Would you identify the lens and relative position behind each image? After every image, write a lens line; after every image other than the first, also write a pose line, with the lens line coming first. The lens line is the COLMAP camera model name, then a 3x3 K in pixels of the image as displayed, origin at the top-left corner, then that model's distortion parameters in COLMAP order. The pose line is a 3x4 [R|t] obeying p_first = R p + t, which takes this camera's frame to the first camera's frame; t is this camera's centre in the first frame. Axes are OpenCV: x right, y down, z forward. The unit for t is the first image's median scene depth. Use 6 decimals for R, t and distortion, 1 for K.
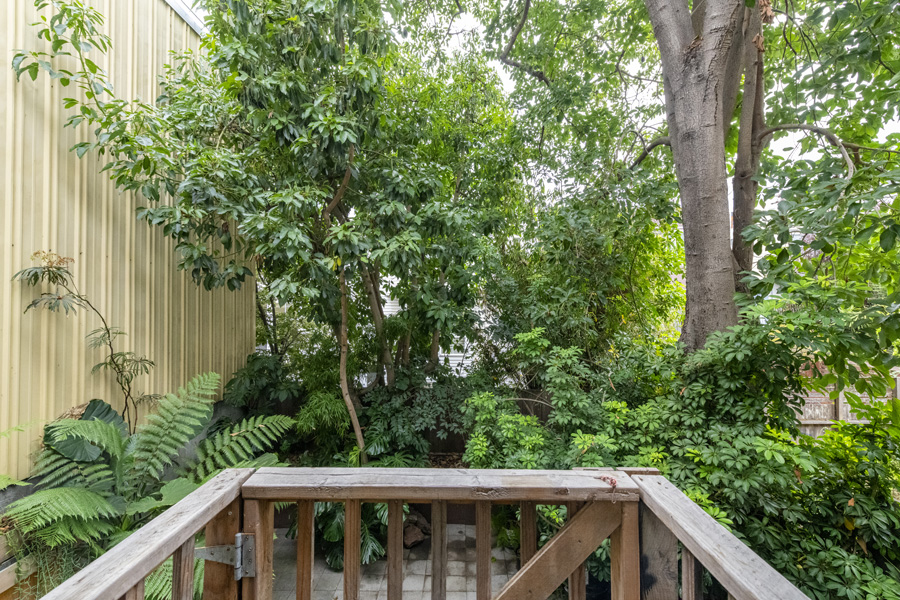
lens RADIAL K [[360.8, 0, 450.9], [0, 360.8, 301.0], [0, 0, 1]] dist [0.008464, -0.001672]
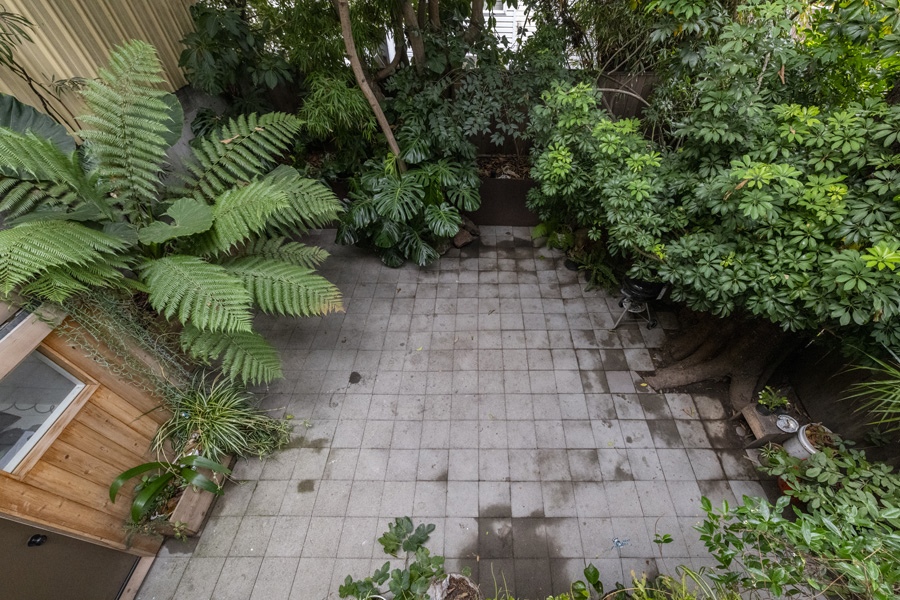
lens RADIAL K [[360.8, 0, 490.9], [0, 360.8, 298.7], [0, 0, 1]] dist [0.008464, -0.001672]
pose [[0.998469, -0.024520, 0.049577, -0.084738], [-0.019353, 0.684802, 0.728472, 0.029388], [-0.051812, -0.728316, 0.683280, 0.193532]]
